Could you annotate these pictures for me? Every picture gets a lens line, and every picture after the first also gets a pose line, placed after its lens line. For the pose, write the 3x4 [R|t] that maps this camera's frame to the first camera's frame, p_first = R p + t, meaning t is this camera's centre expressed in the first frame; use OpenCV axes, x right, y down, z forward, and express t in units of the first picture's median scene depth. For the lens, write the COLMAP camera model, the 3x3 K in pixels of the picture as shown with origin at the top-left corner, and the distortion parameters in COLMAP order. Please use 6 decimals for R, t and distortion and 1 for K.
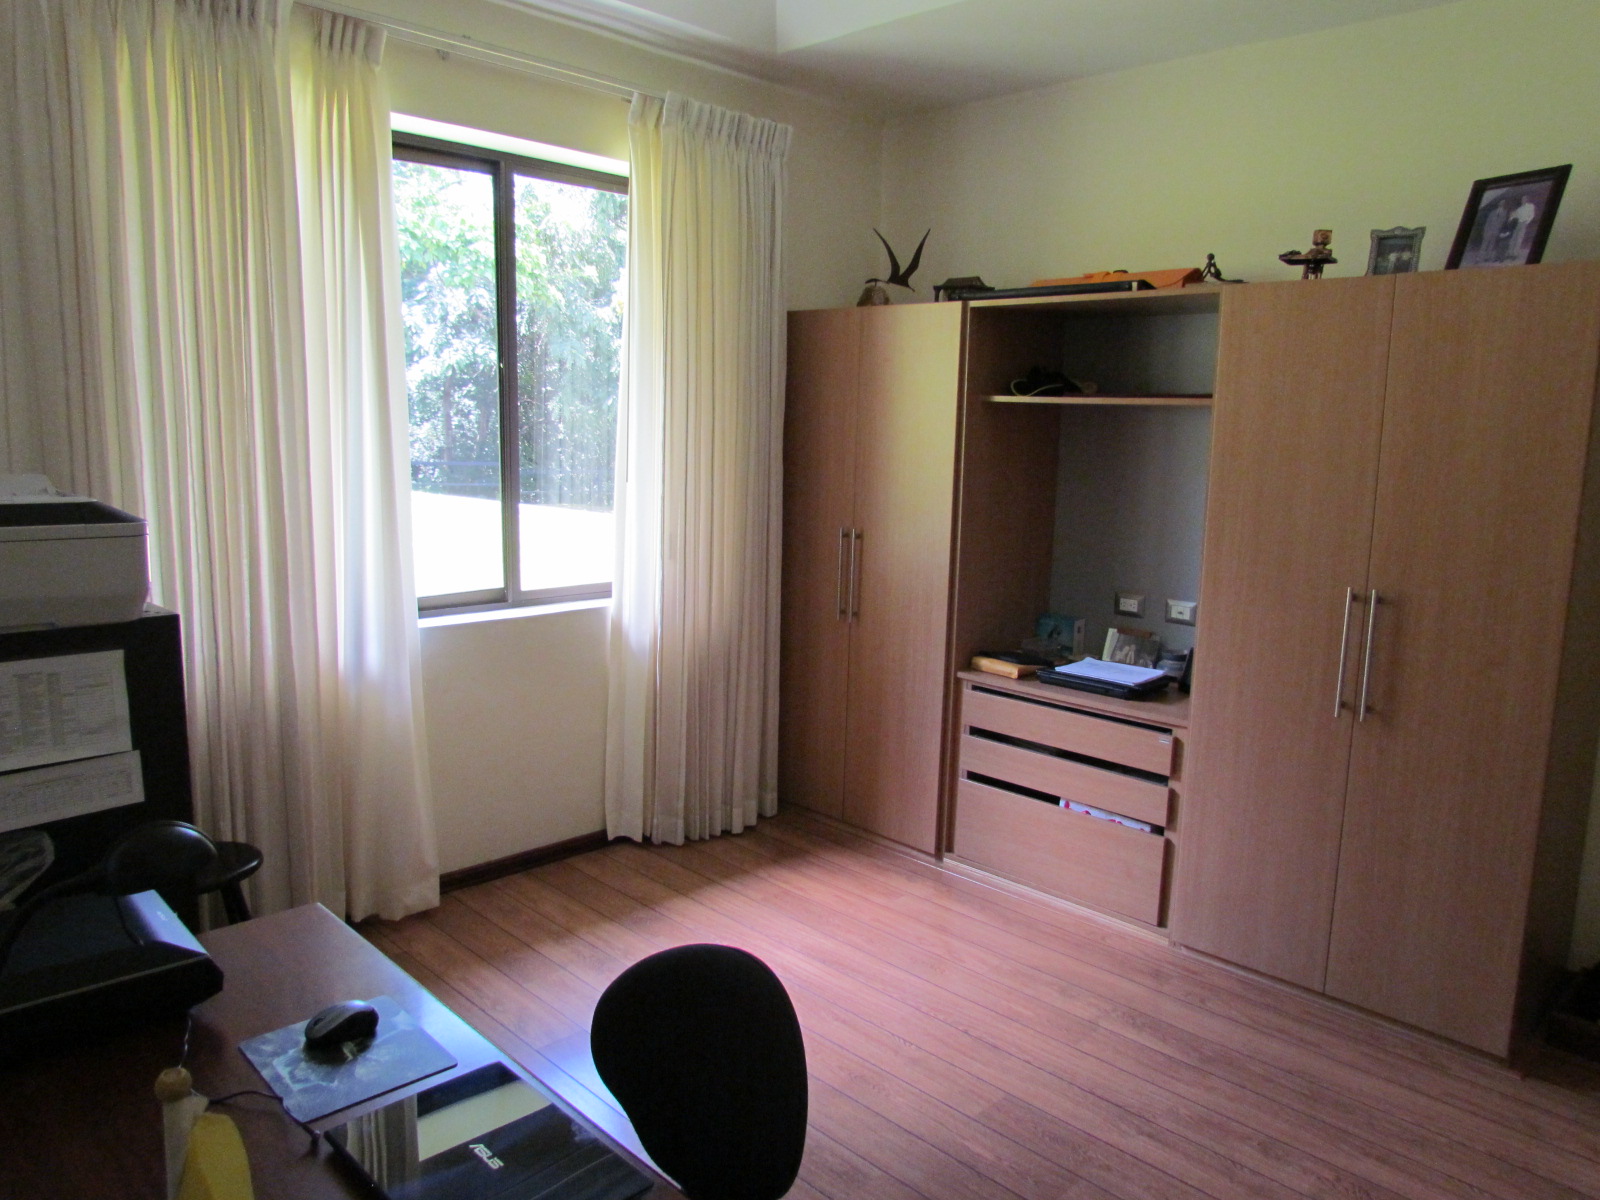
lens RADIAL K [[1136.0, 0, 800.0], [0, 1136.0, 600.0], [0, 0, 1]] dist [-0.028445, 0.004522]
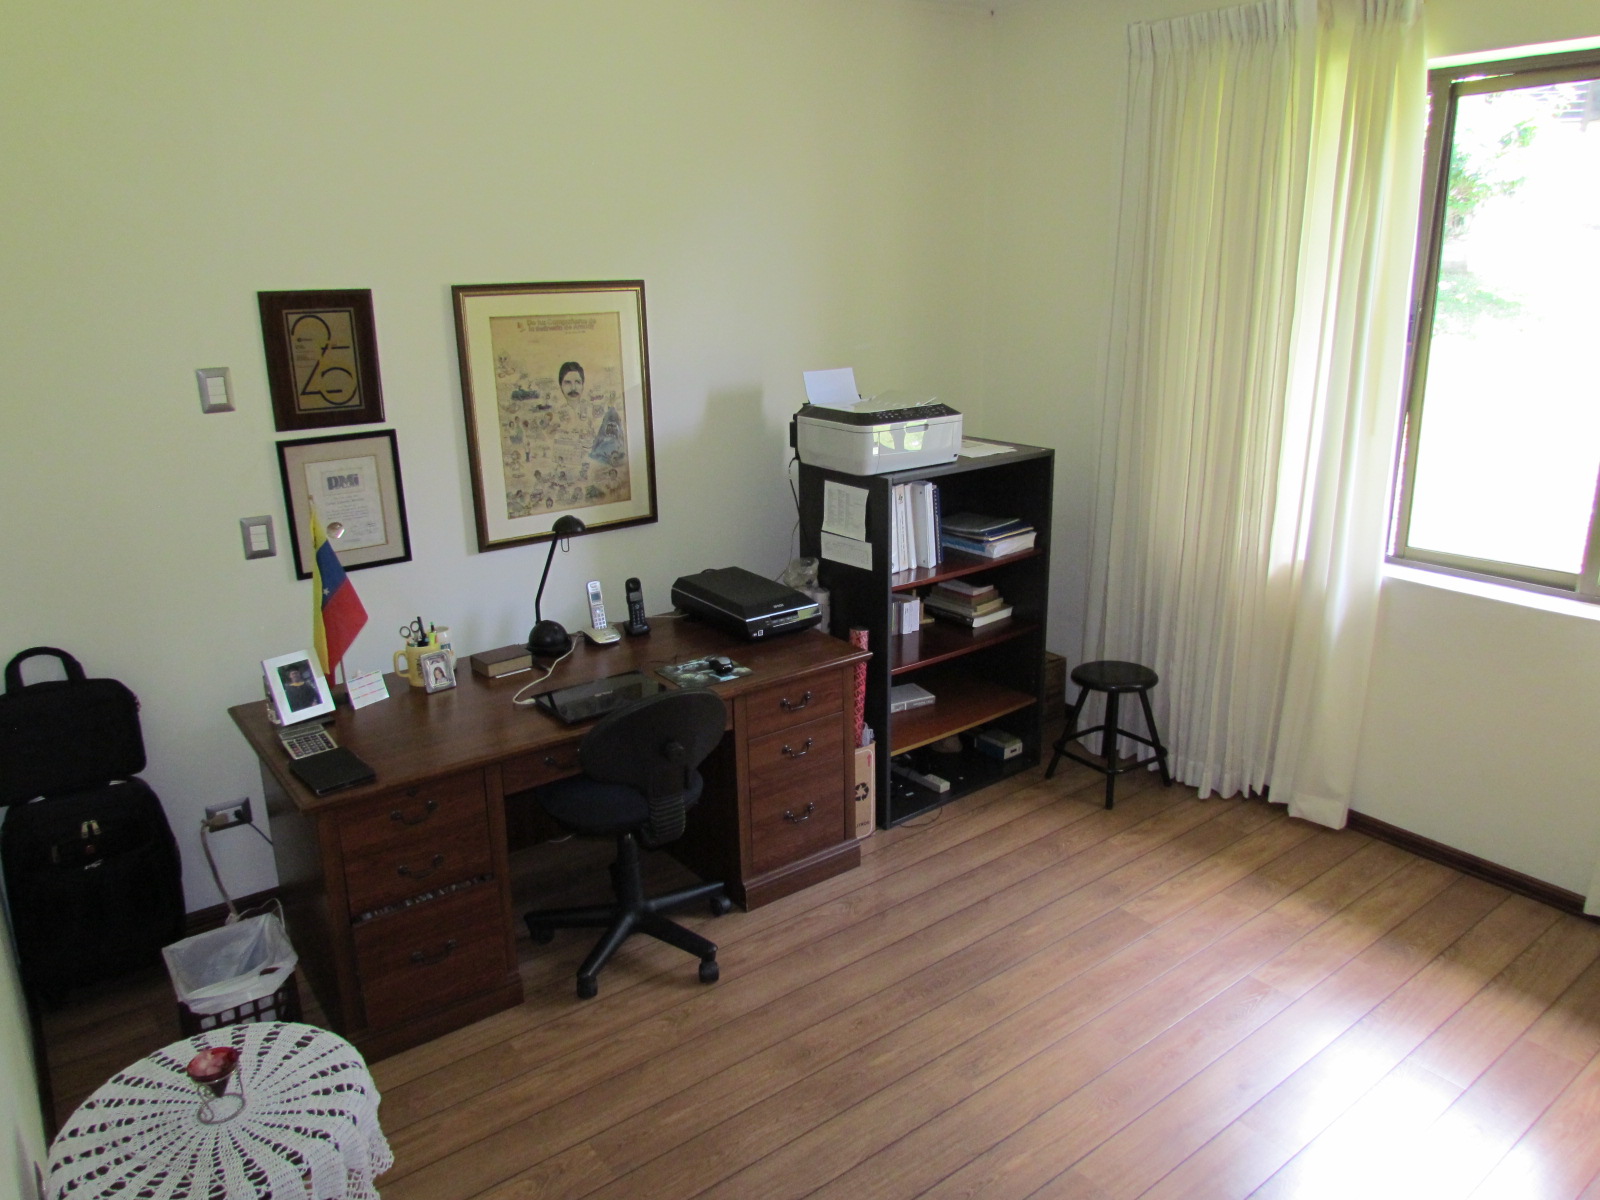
lens RADIAL K [[1136.0, 0, 800.0], [0, 1136.0, 600.0], [0, 0, 1]] dist [-0.028445, 0.004522]
pose [[-0.178973, 0.247728, -0.952155, 0.770361], [-0.132598, 0.952878, 0.272840, -0.170239], [0.974878, 0.175084, -0.137691, 0.658758]]
